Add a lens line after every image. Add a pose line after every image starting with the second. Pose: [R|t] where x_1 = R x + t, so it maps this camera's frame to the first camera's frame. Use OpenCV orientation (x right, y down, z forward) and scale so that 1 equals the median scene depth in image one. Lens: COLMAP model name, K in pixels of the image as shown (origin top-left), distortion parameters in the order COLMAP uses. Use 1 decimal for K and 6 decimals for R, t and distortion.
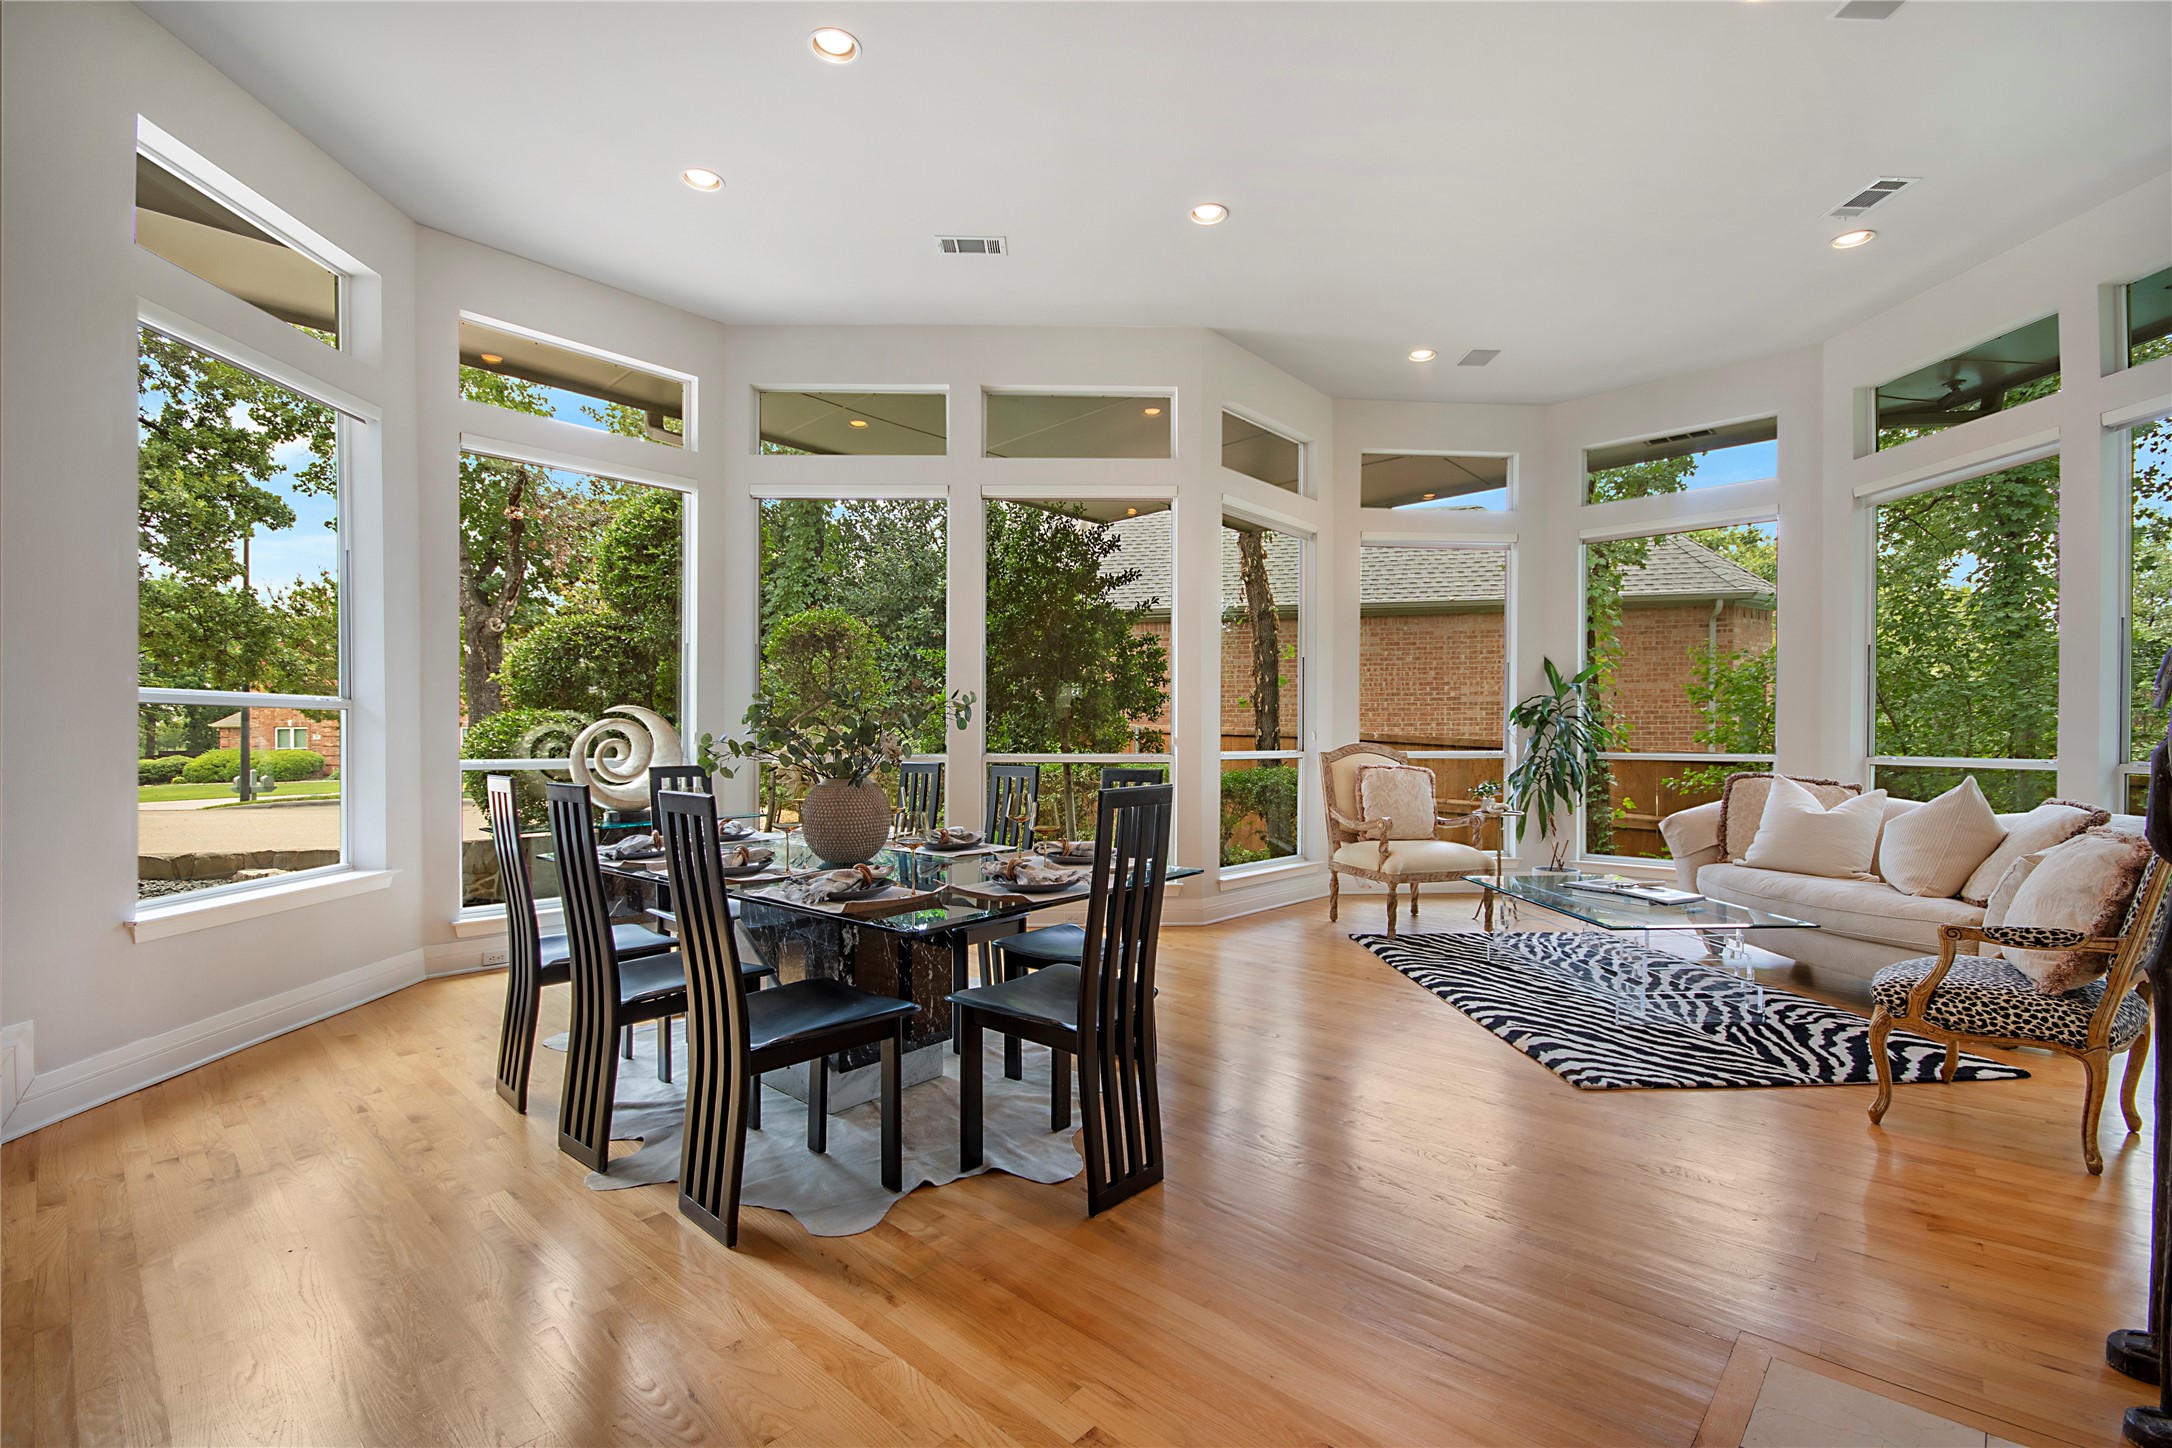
lens RADIAL K [[961.4, 0, 1090.6], [0, 961.4, 728.8], [0, 0, 1]] dist [0.010355, -0.010795]
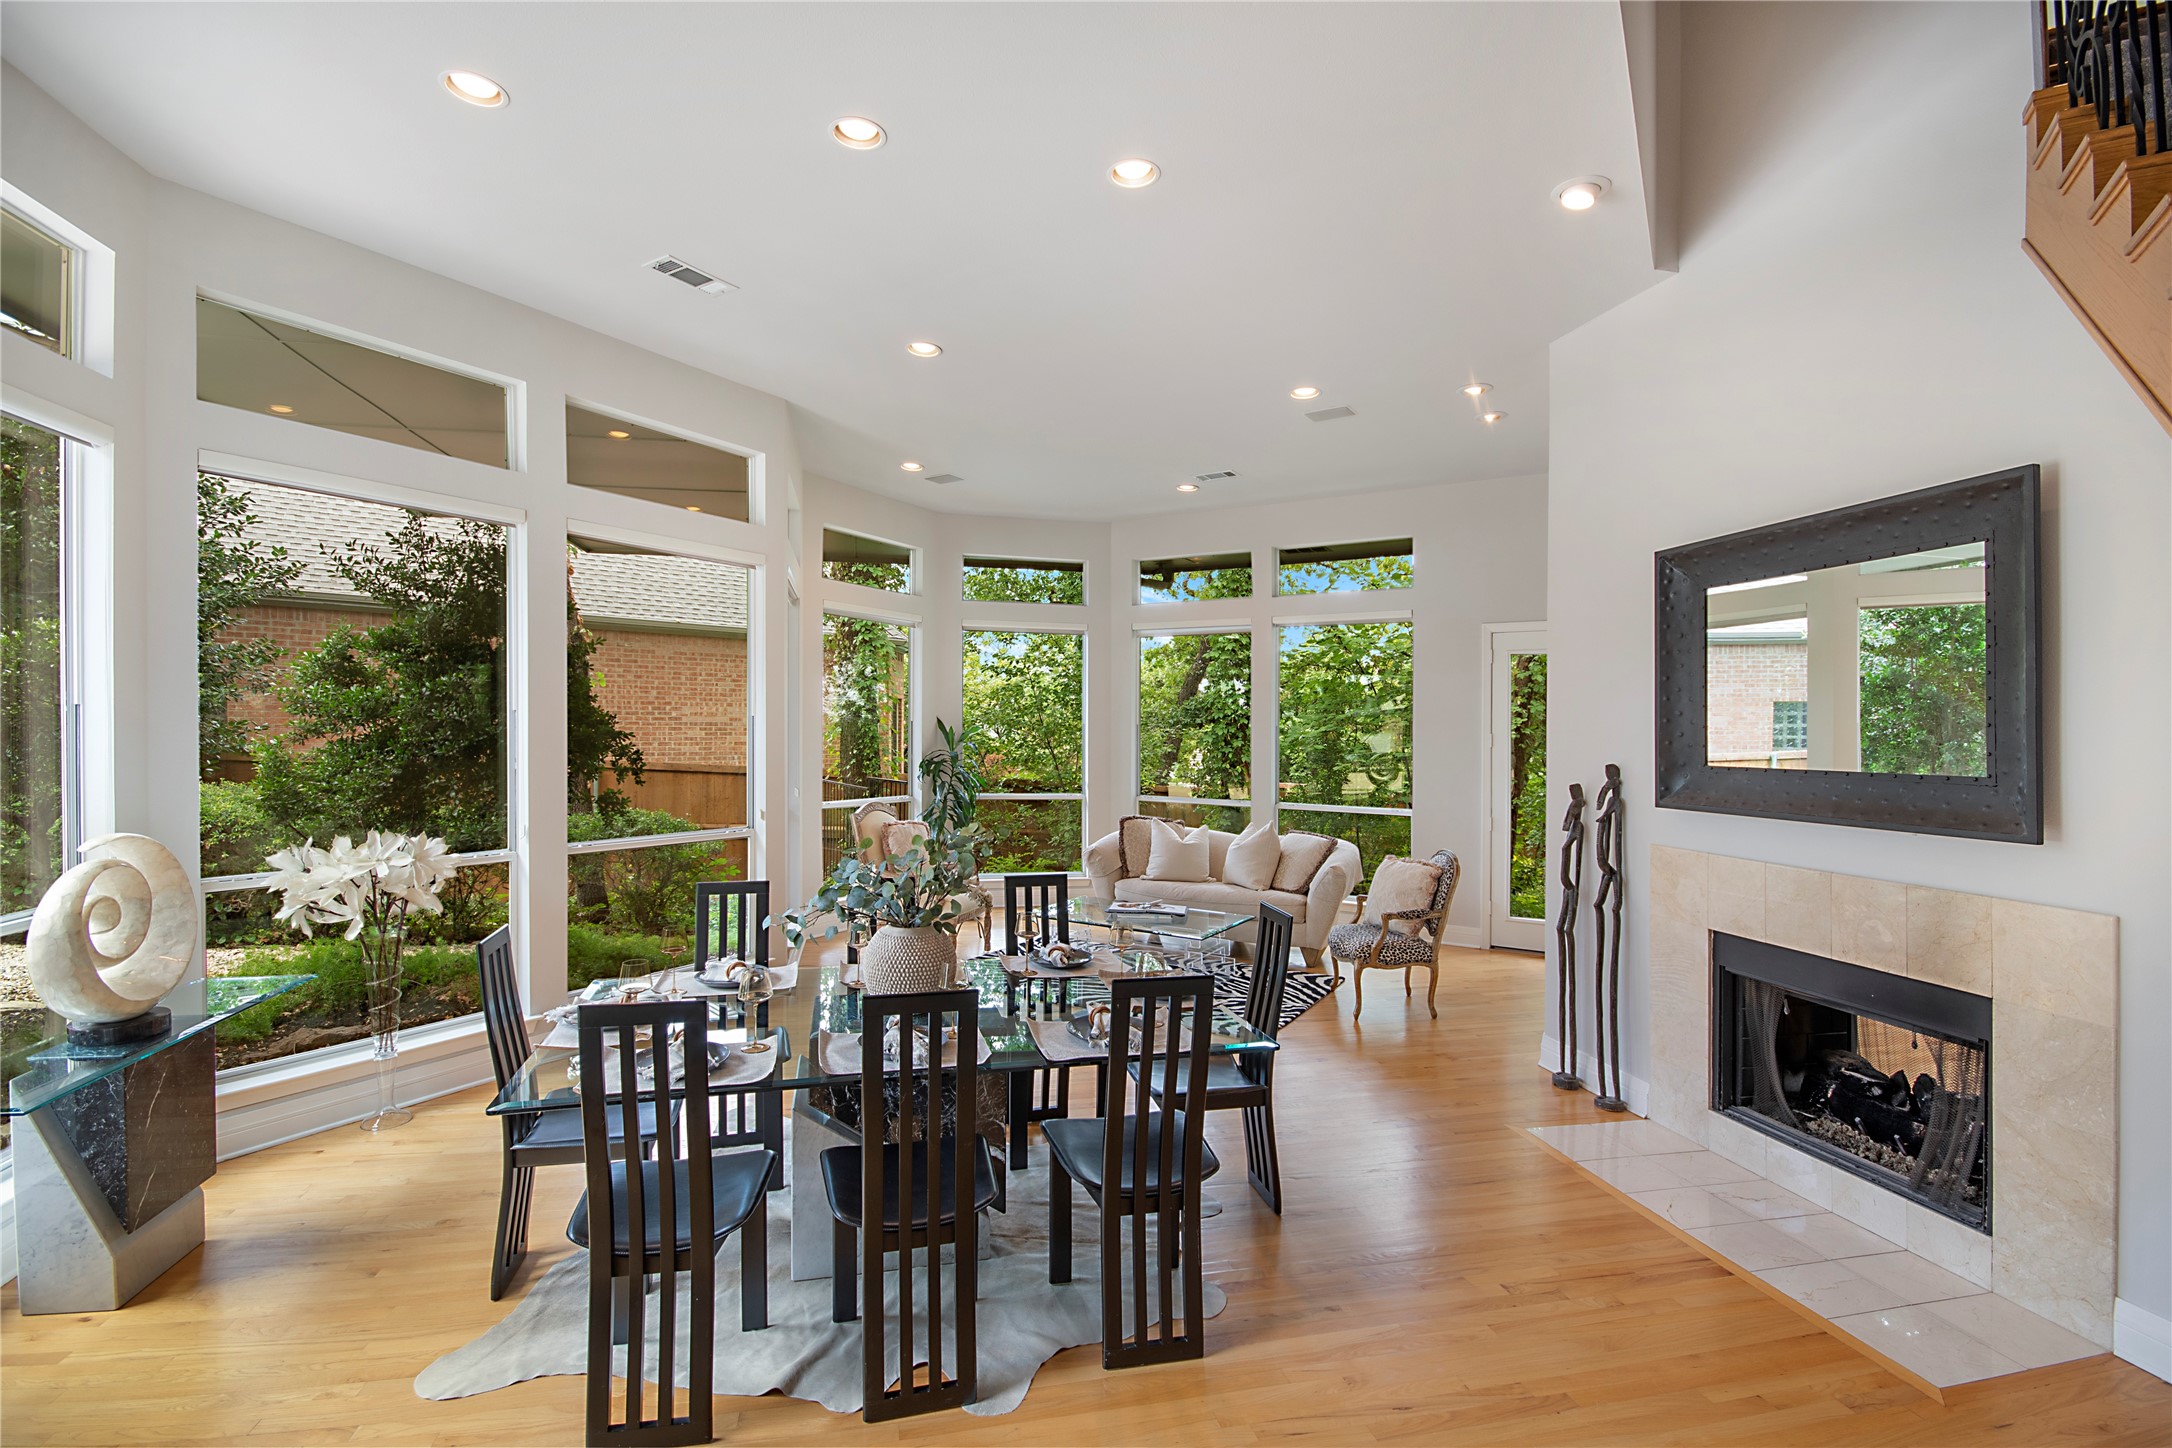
lens RADIAL K [[961.4, 0, 1081.4], [0, 961.4, 729.2], [0, 0, 1]] dist [0.010355, -0.010795]
pose [[0.572109, 0.003506, 0.820170, -0.531442], [-0.016378, 0.999840, 0.007151, -0.087880], [-0.820014, -0.017524, 0.572075, 0.172805]]
